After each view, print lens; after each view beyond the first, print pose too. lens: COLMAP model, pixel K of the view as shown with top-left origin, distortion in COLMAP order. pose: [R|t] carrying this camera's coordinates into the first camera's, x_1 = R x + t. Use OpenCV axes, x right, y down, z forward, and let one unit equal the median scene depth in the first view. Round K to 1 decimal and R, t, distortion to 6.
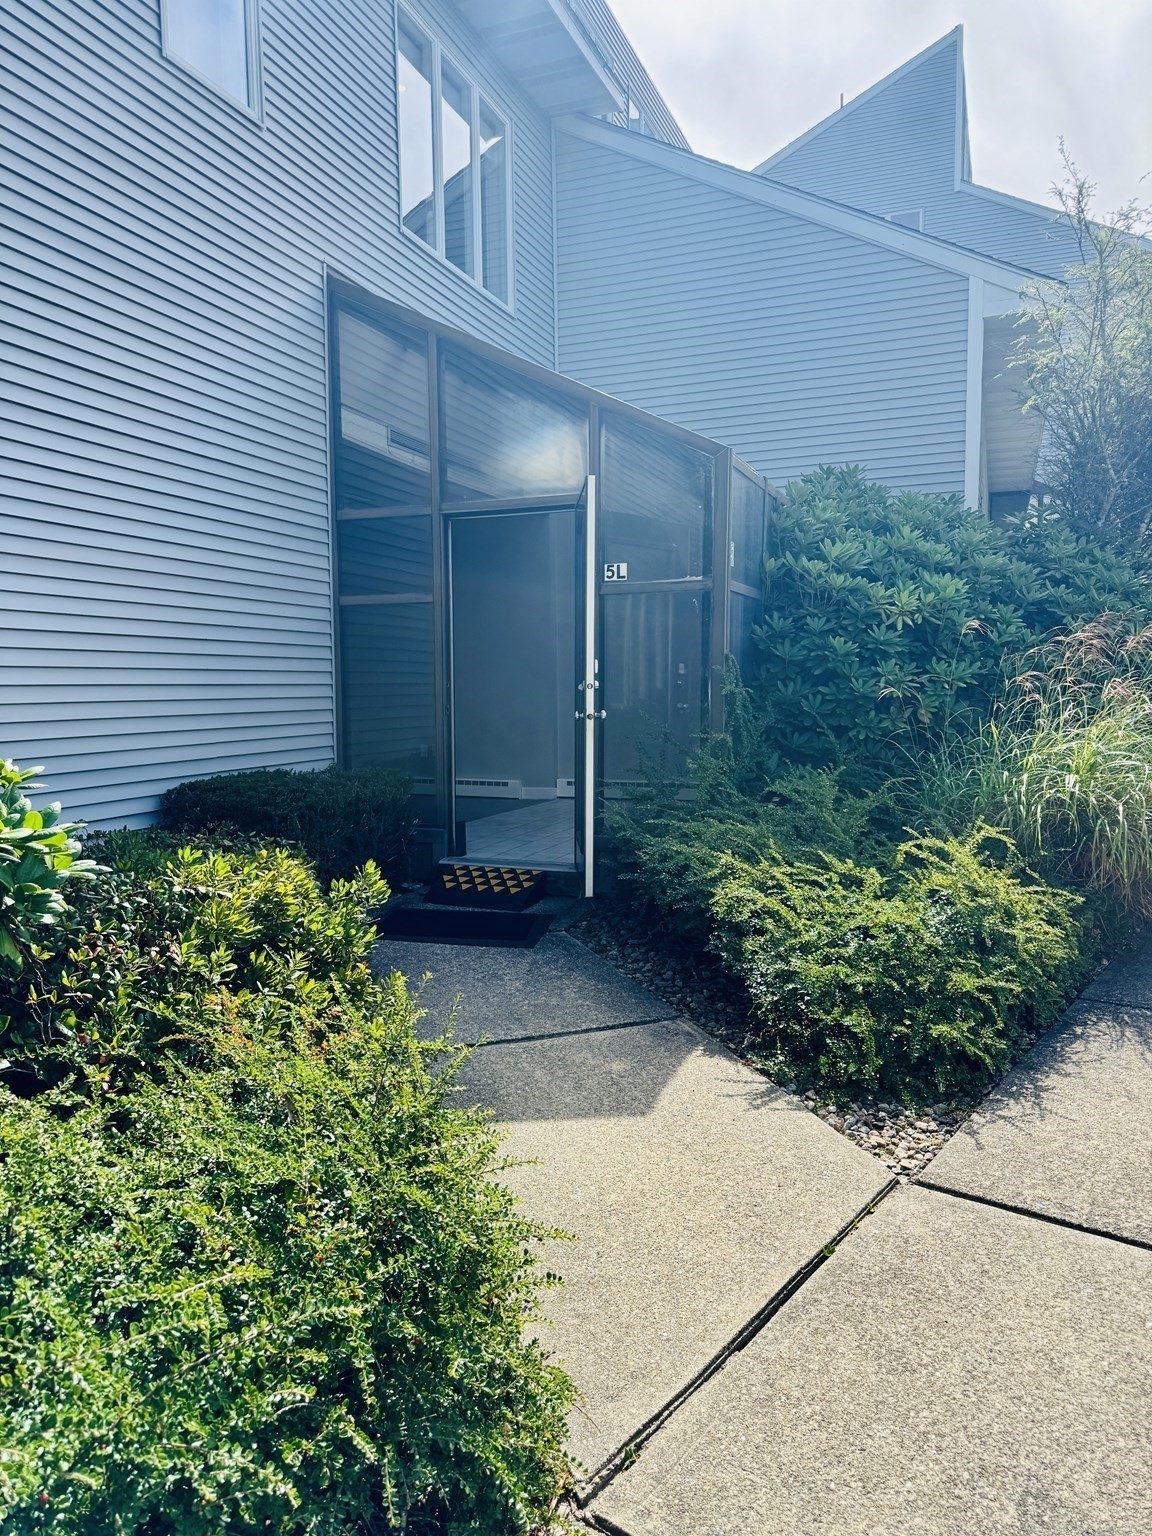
lens RADIAL K [[1082.3, 0, 576.0], [0, 1082.3, 768.0], [0, 0, 1]] dist [0.019337, -0.022288]
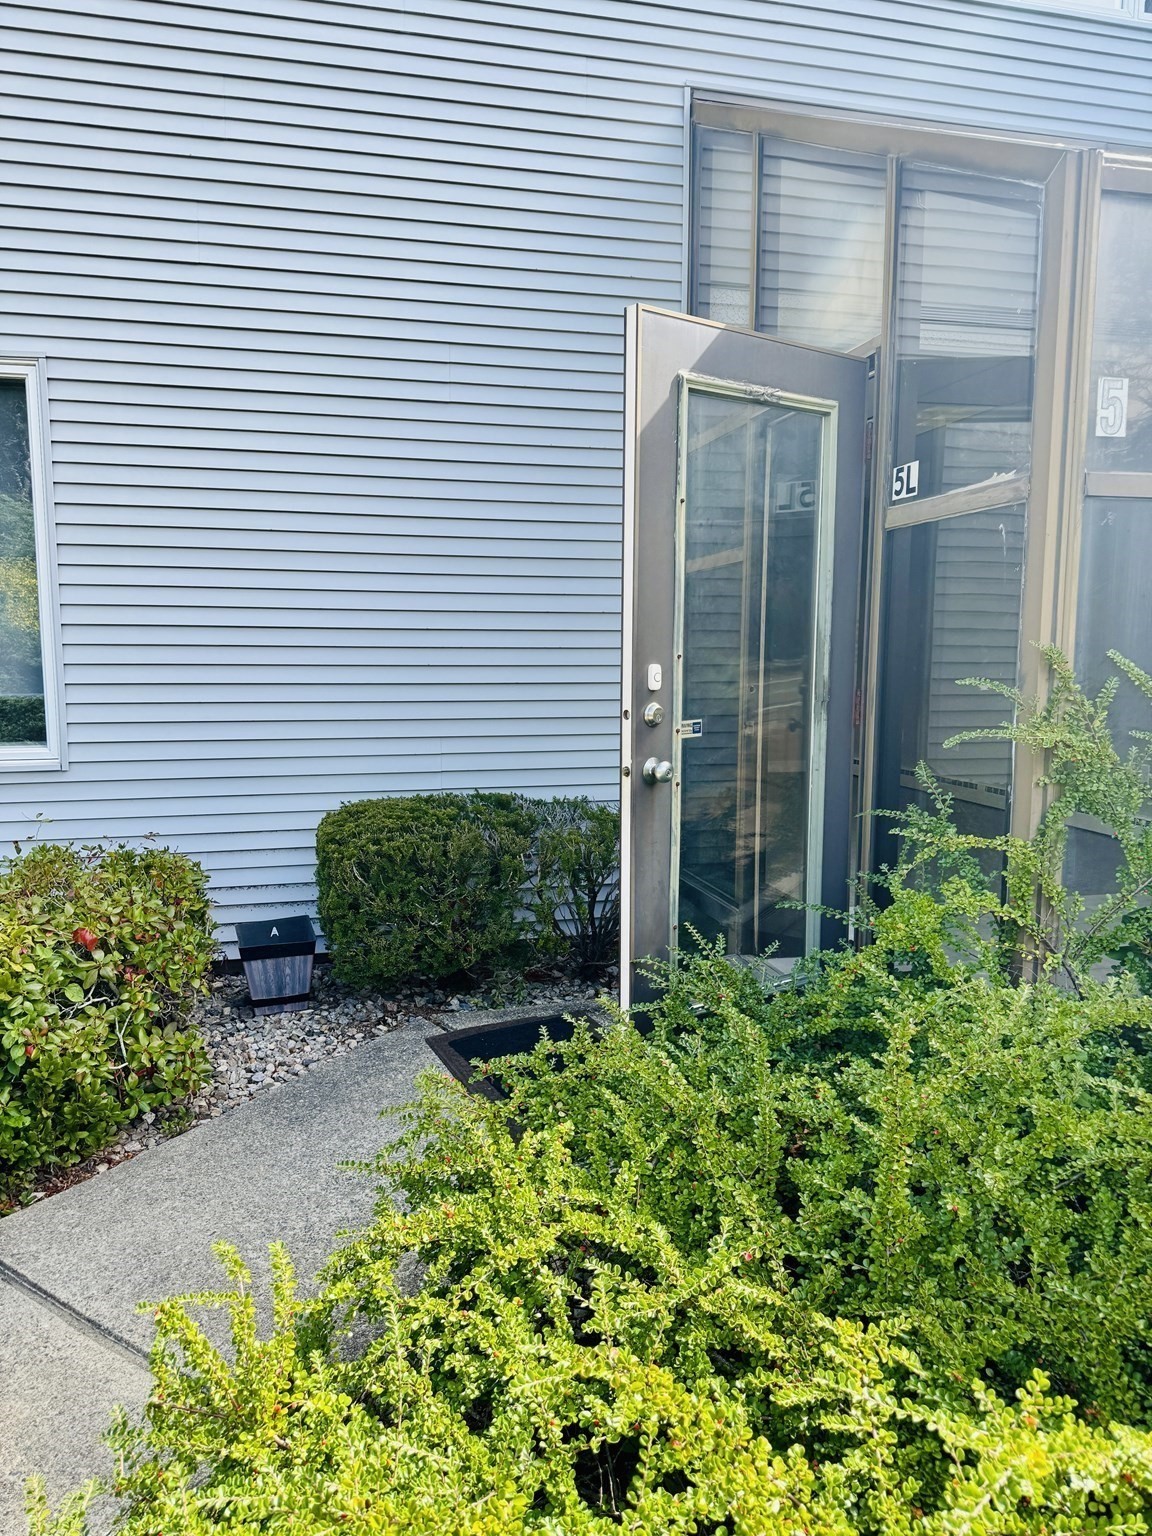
lens RADIAL K [[1082.3, 0, 576.0], [0, 1082.3, 768.0], [0, 0, 1]] dist [0.019337, -0.022288]
pose [[0.581826, 0.095092, -0.807735, 0.369098], [-0.071887, 0.995267, 0.065388, -0.069808], [0.810130, 0.020022, 0.585908, 0.581061]]
